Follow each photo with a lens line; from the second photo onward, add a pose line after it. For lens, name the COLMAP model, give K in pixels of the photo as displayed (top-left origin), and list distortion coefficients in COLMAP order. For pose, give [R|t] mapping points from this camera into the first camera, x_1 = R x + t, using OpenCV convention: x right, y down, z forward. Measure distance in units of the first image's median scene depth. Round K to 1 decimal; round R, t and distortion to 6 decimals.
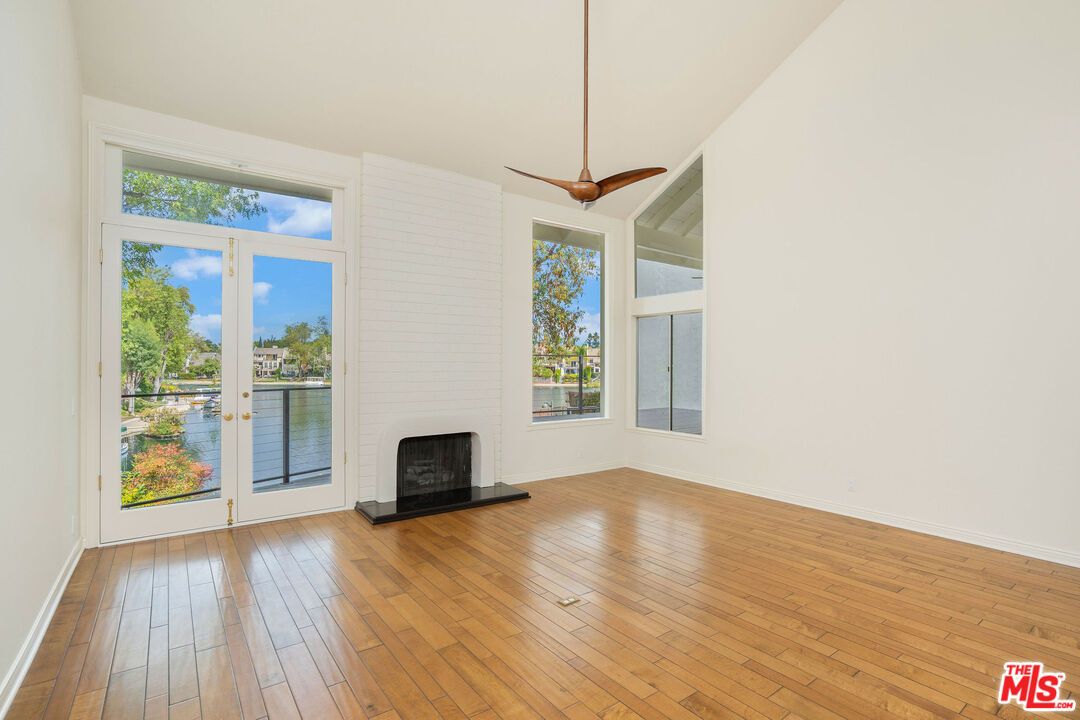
lens RADIAL K [[508.8, 0, 540.4], [0, 508.8, 358.6], [0, 0, 1]] dist [-0.001735, 0.000070]
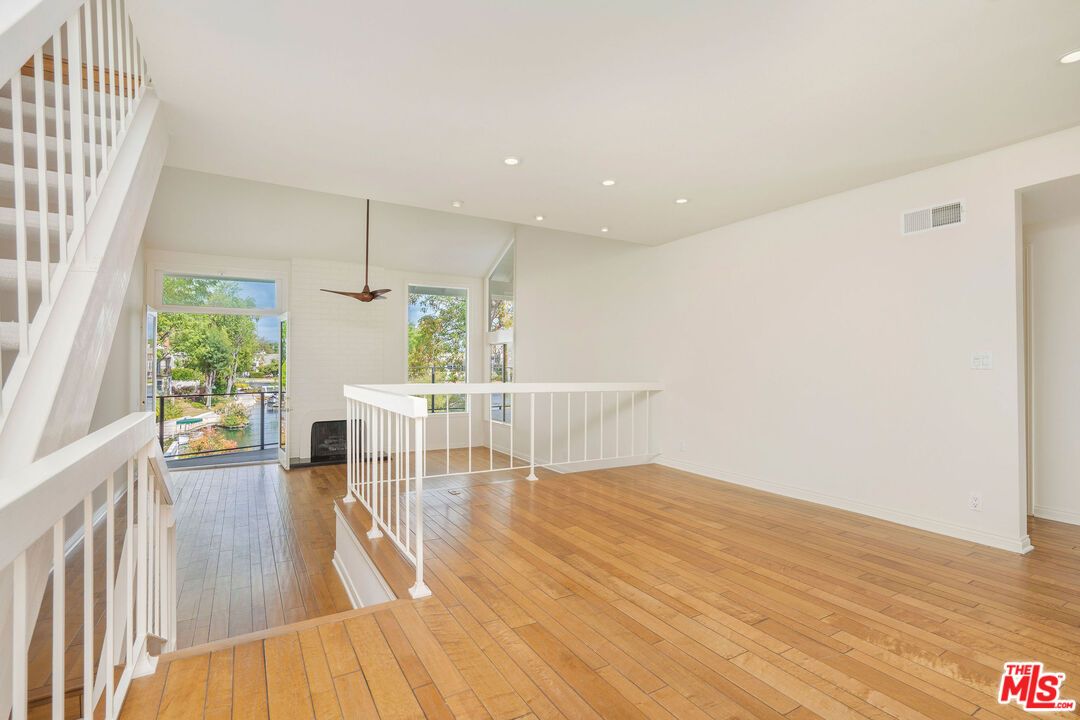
lens RADIAL K [[508.8, 0, 539.7], [0, 508.8, 365.3], [0, 0, 1]] dist [-0.001735, 0.000070]
pose [[0.993680, -0.003044, -0.112205, 0.084452], [0.005243, 0.999800, 0.019305, -0.008425], [0.112123, -0.019771, 0.993498, -0.078500]]
